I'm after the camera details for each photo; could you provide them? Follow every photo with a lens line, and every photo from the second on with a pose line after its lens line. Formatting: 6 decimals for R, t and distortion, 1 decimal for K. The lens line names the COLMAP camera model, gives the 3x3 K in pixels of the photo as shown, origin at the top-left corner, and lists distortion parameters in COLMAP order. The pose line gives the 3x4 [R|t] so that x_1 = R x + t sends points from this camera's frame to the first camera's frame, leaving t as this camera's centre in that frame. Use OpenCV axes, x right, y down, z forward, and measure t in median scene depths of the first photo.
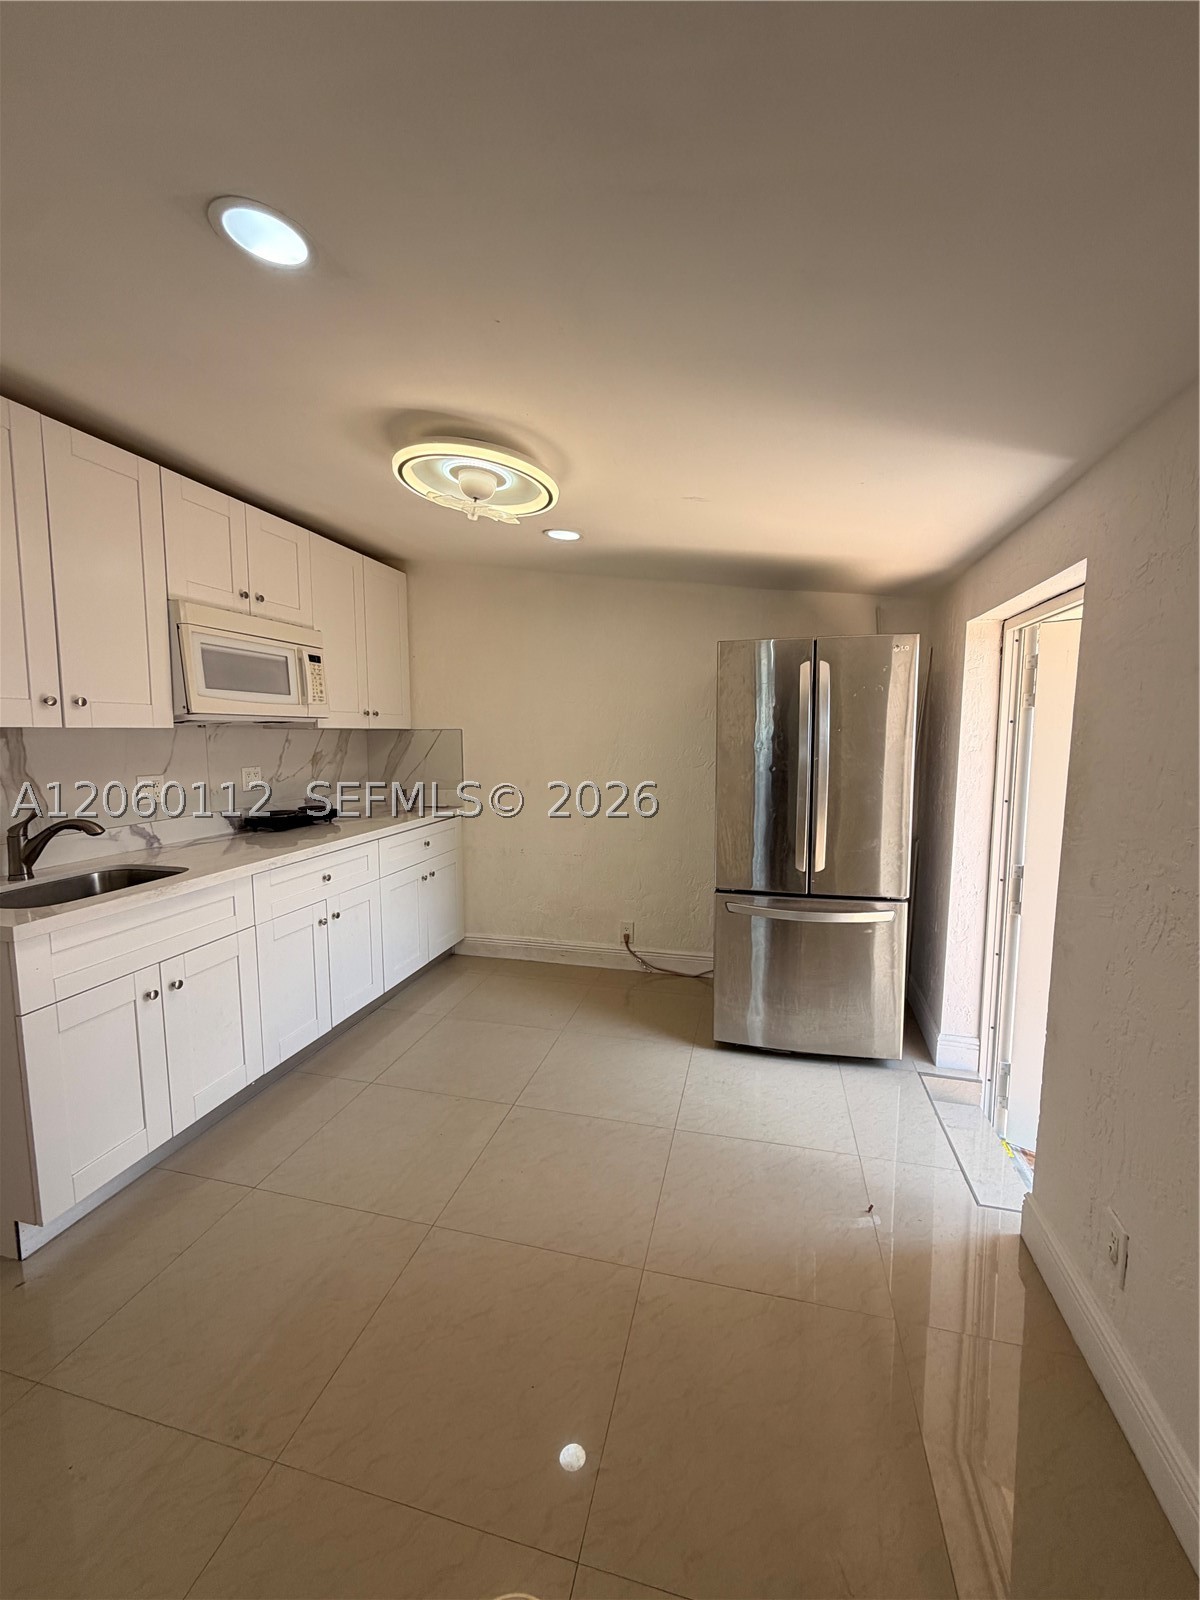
lens RADIAL K [[635.8, 0, 600.0], [0, 635.8, 800.0], [0, 0, 1]] dist [-0.000479, -0.000024]
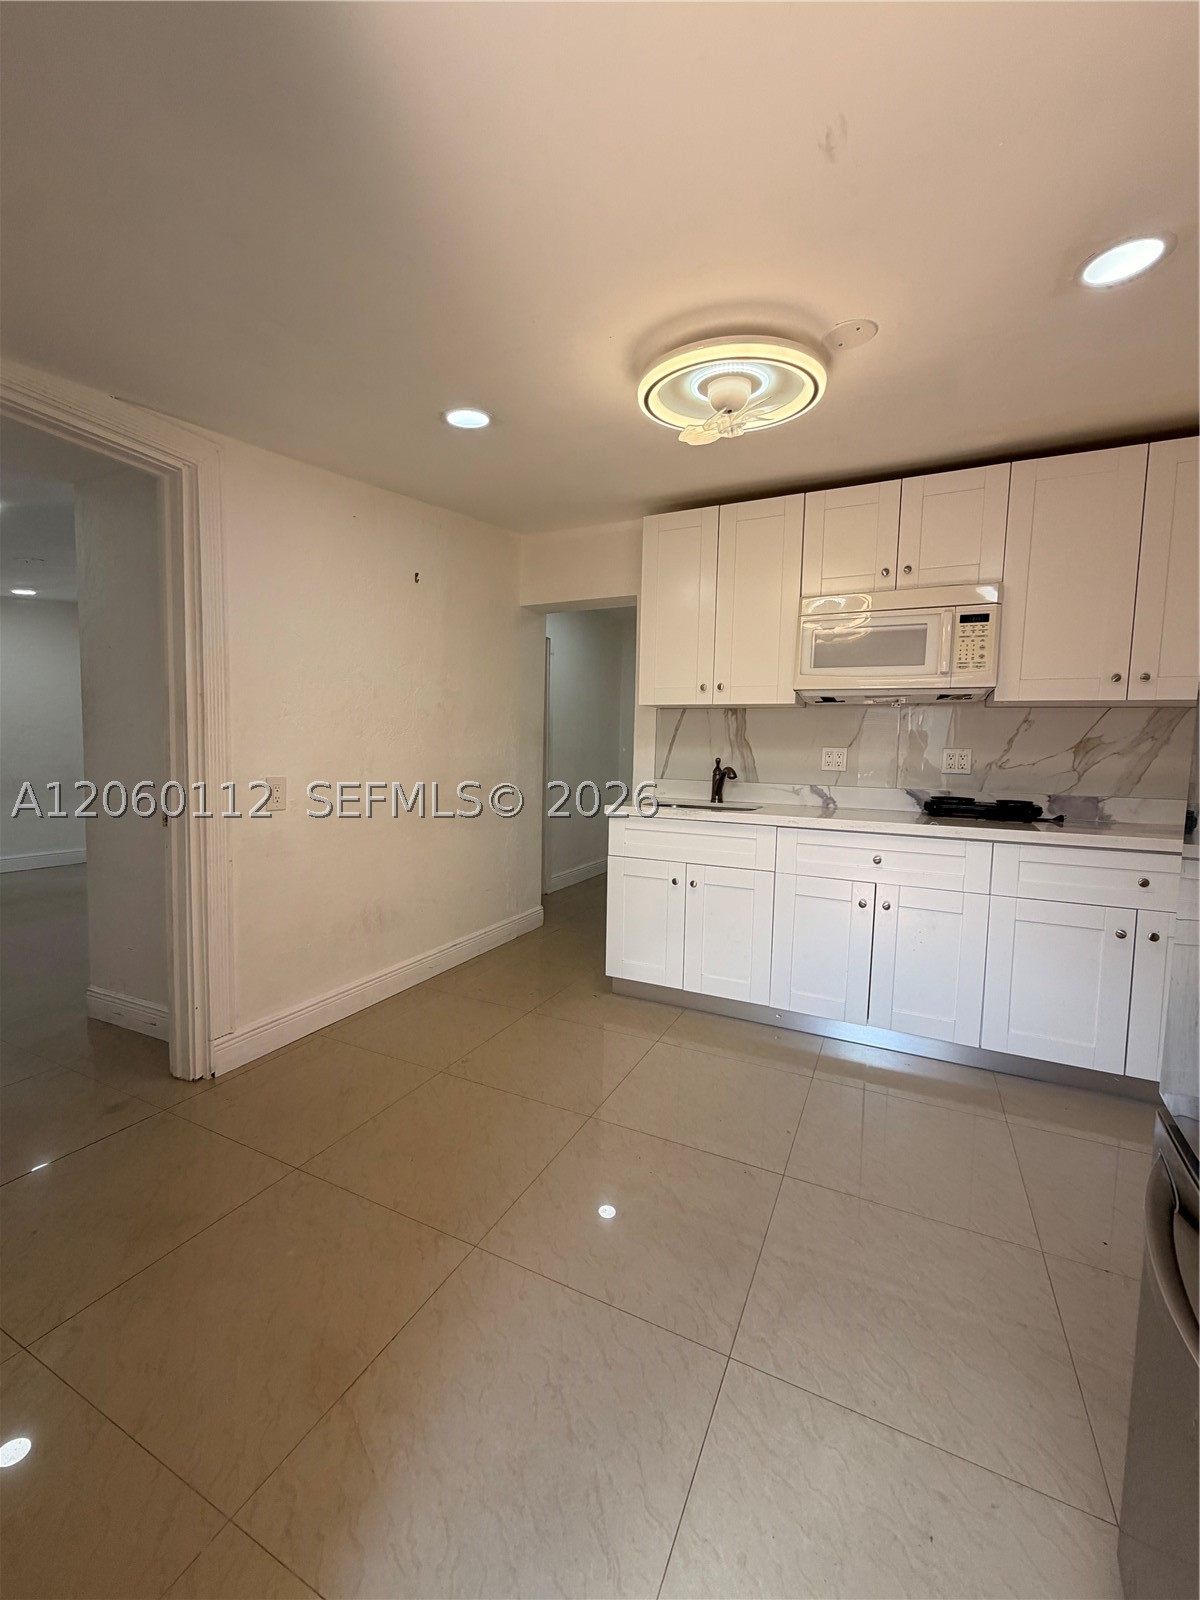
lens RADIAL K [[635.8, 0, 600.0], [0, 635.8, 800.0], [0, 0, 1]] dist [-0.000479, -0.000024]
pose [[-0.194934, 0.075016, -0.977943, 0.515946], [-0.130696, 0.986192, 0.101701, -0.004181], [0.972070, 0.147638, -0.182438, 0.734483]]
